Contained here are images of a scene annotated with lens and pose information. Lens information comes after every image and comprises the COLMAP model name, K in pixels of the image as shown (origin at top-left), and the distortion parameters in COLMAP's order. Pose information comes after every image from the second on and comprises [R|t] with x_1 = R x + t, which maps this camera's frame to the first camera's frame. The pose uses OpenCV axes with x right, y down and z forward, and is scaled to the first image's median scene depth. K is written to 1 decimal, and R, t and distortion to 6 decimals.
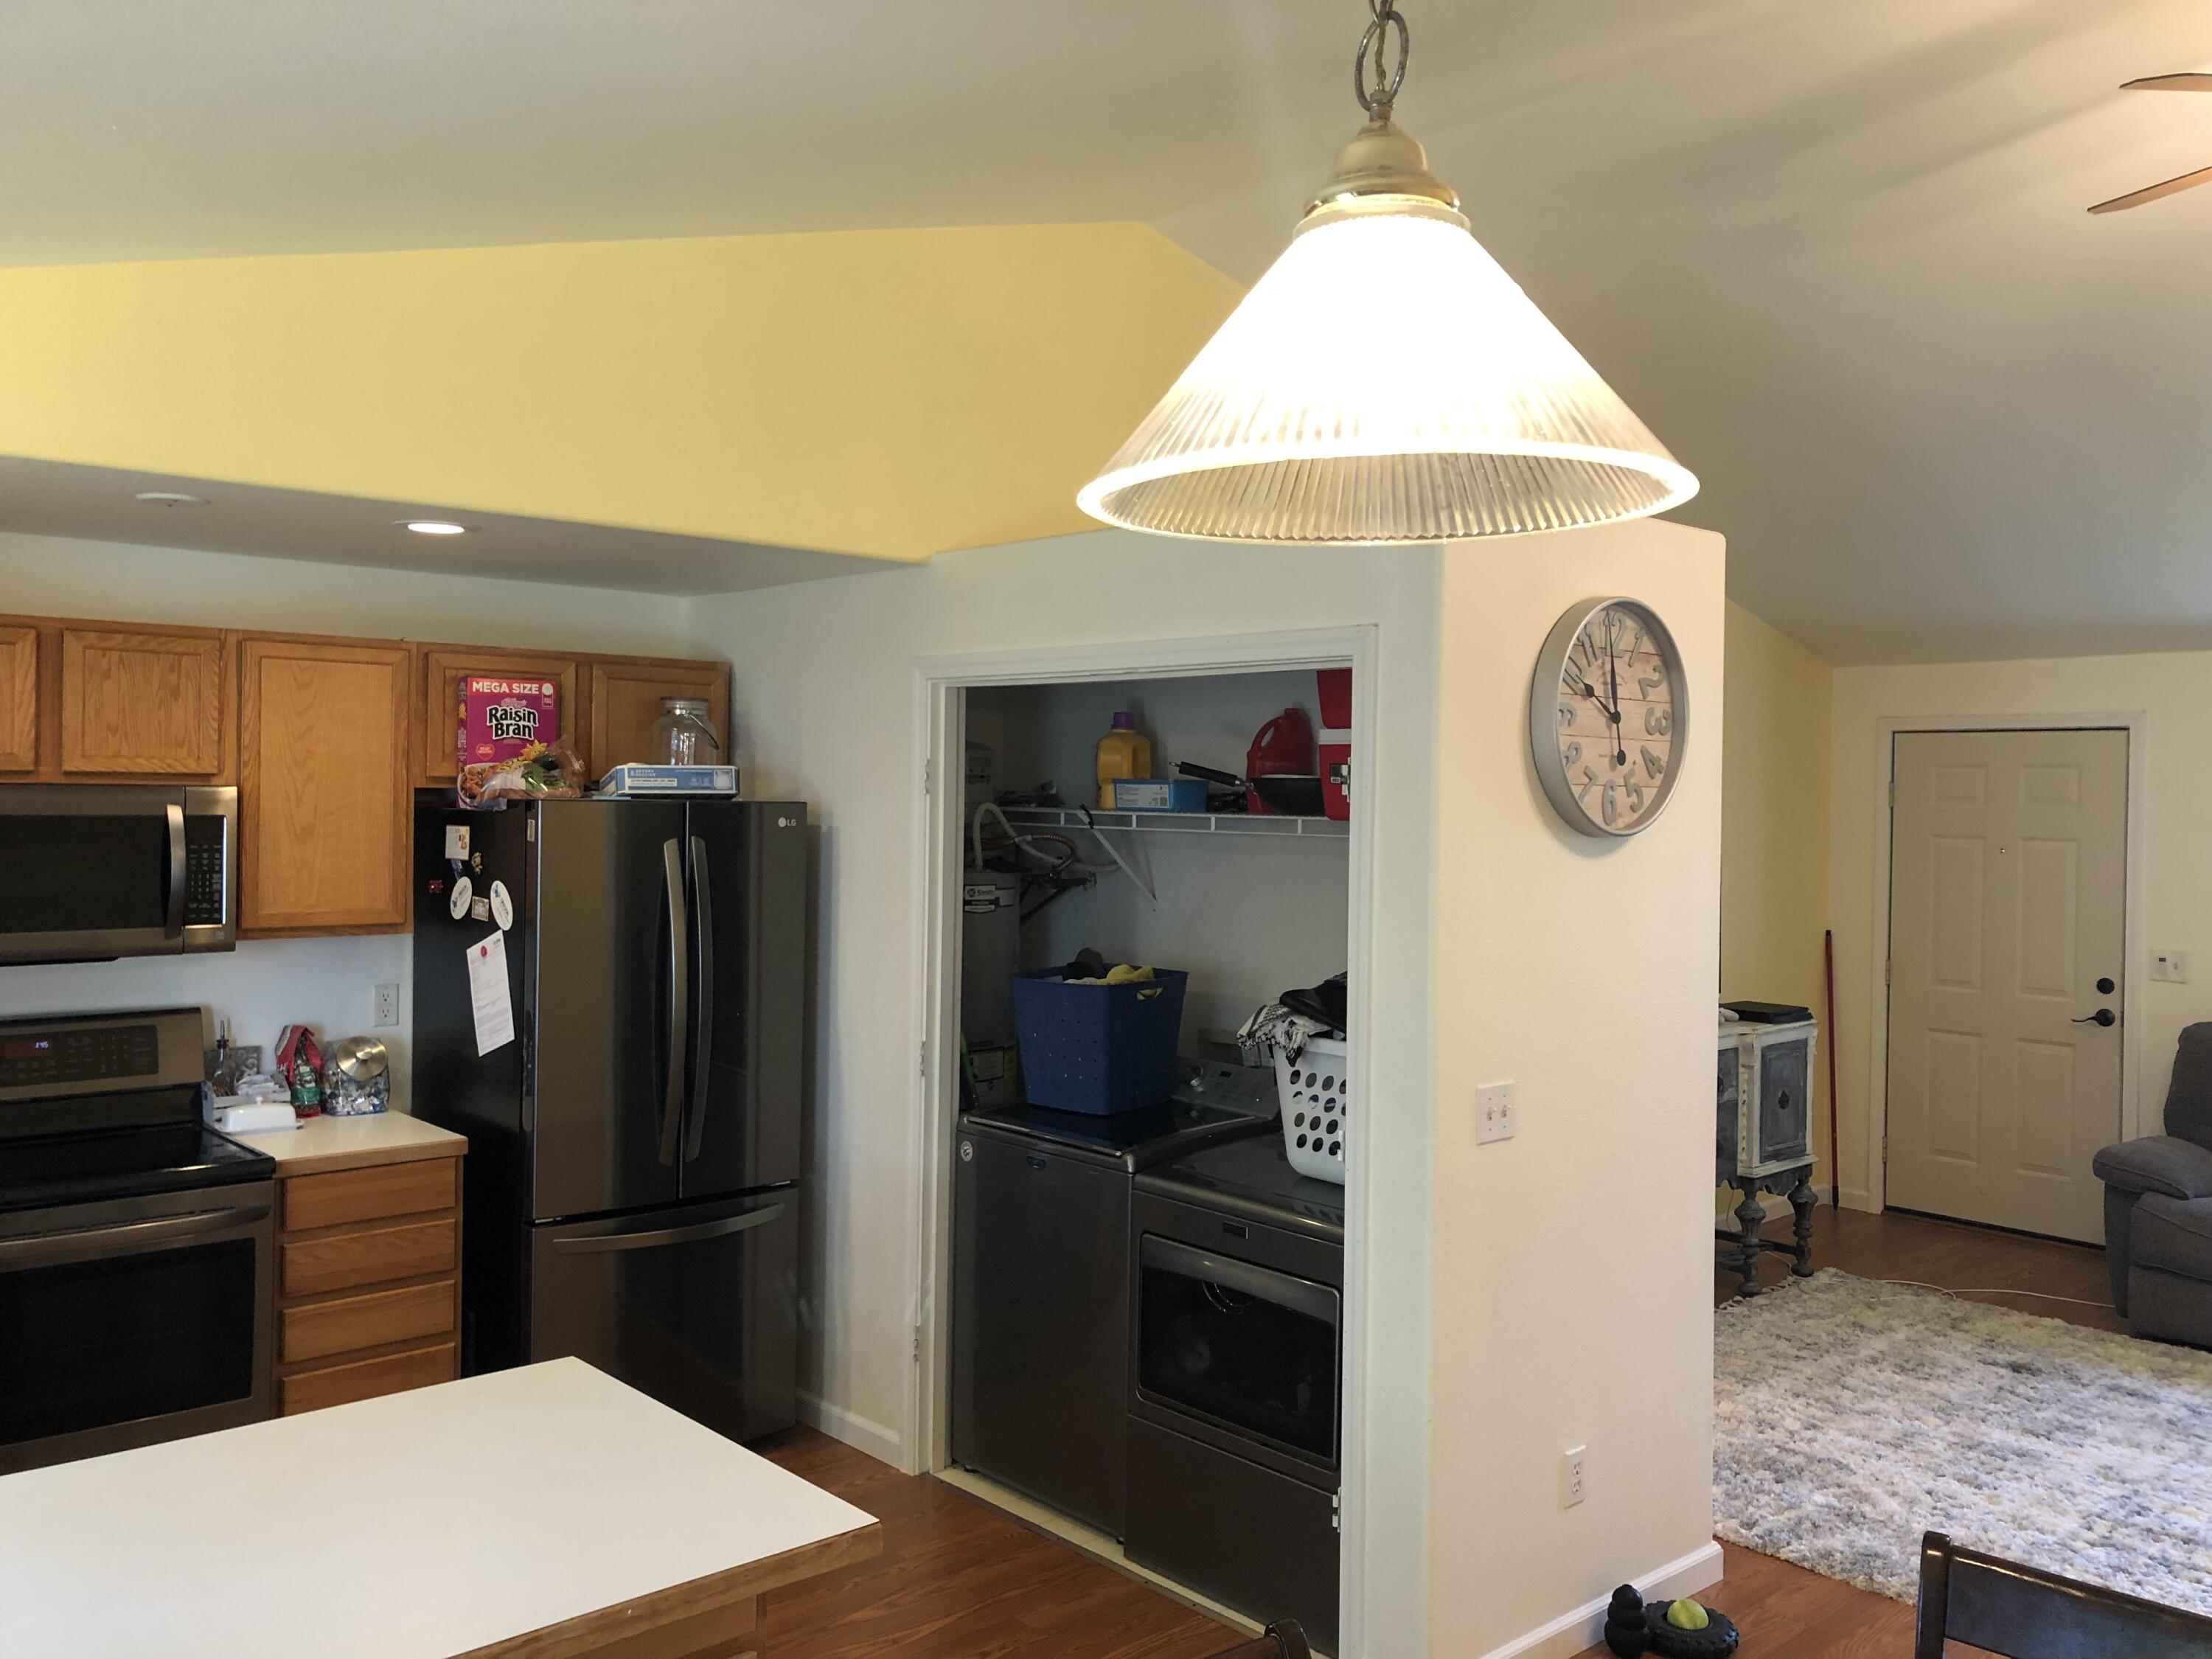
lens RADIAL K [[1801.3, 0, 1057.7], [0, 1801.3, 826.6], [0, 0, 1]] dist [0.052221, -0.085419]
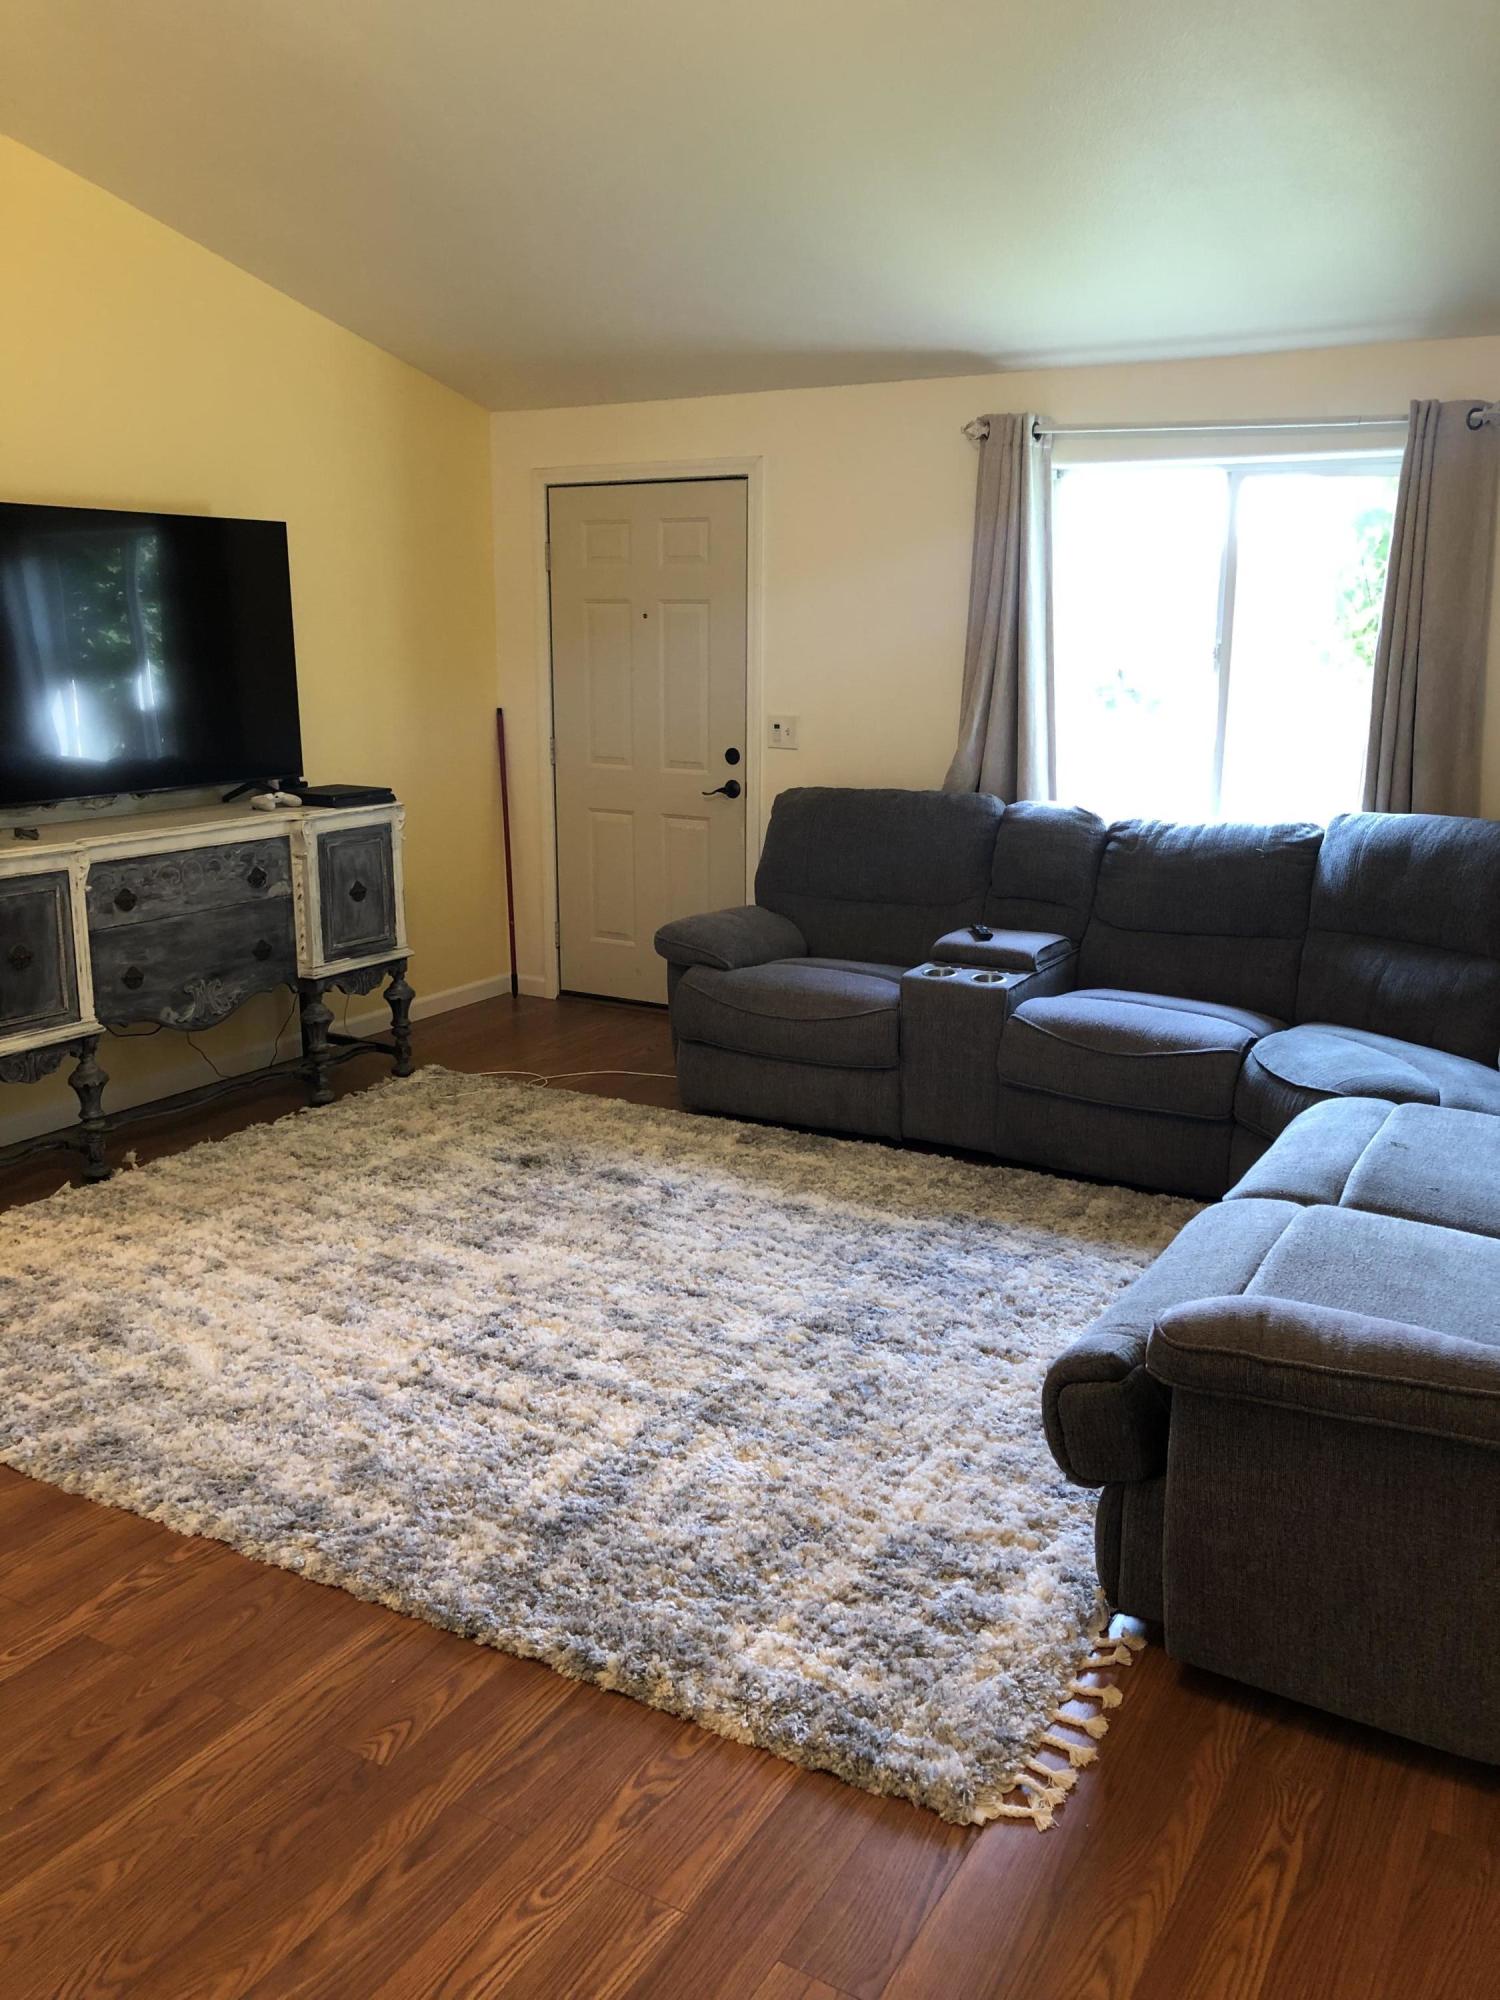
lens RADIAL K [[1590.1, 0, 813.1], [0, 1590.1, 993.7], [0, 0, 1]] dist [0.136867, -0.304044]
pose [[0.944322, -0.081364, 0.318804, 0.416809], [0.014559, 0.978326, 0.206559, 0.045035], [-0.328700, -0.190417, 0.925039, 0.204854]]
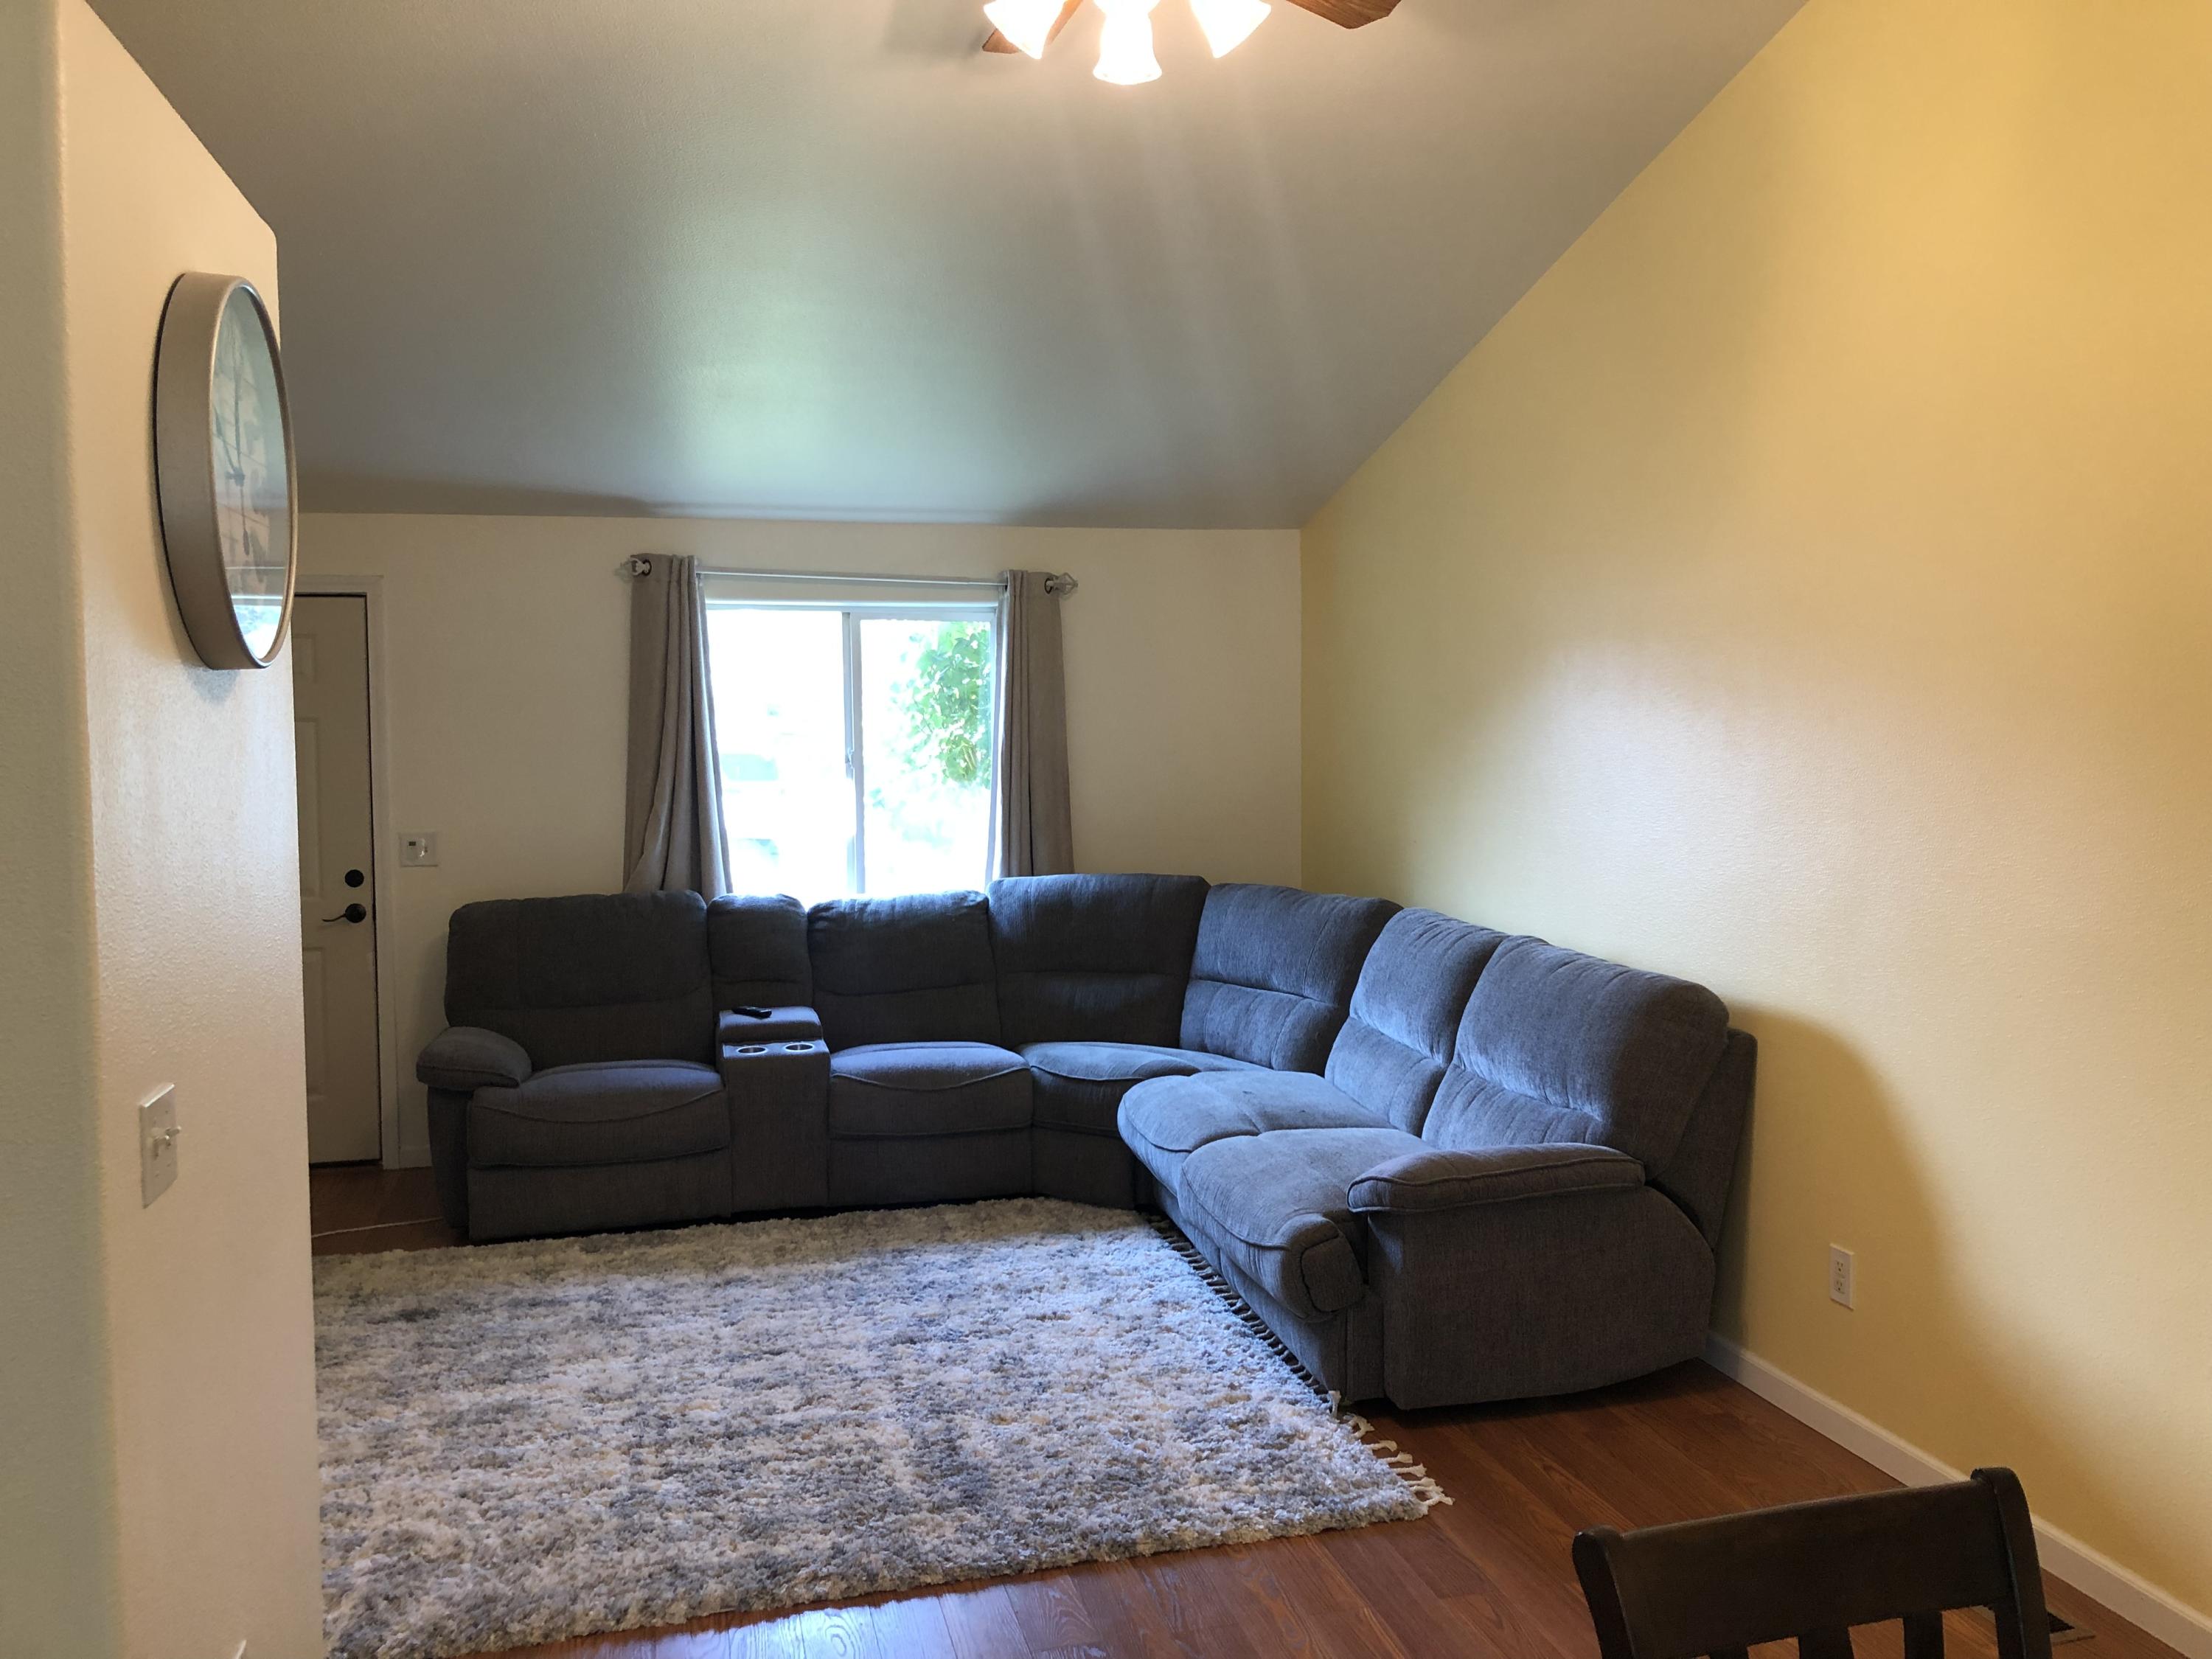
lens RADIAL K [[1801.3, 0, 1057.7], [0, 1801.3, 826.6], [0, 0, 1]] dist [0.052221, -0.085419]
pose [[0.455581, -0.069233, 0.887498, -0.081378], [0.039080, 0.997565, 0.057758, 0.028594], [-0.889336, 0.008370, 0.457177, 0.333890]]
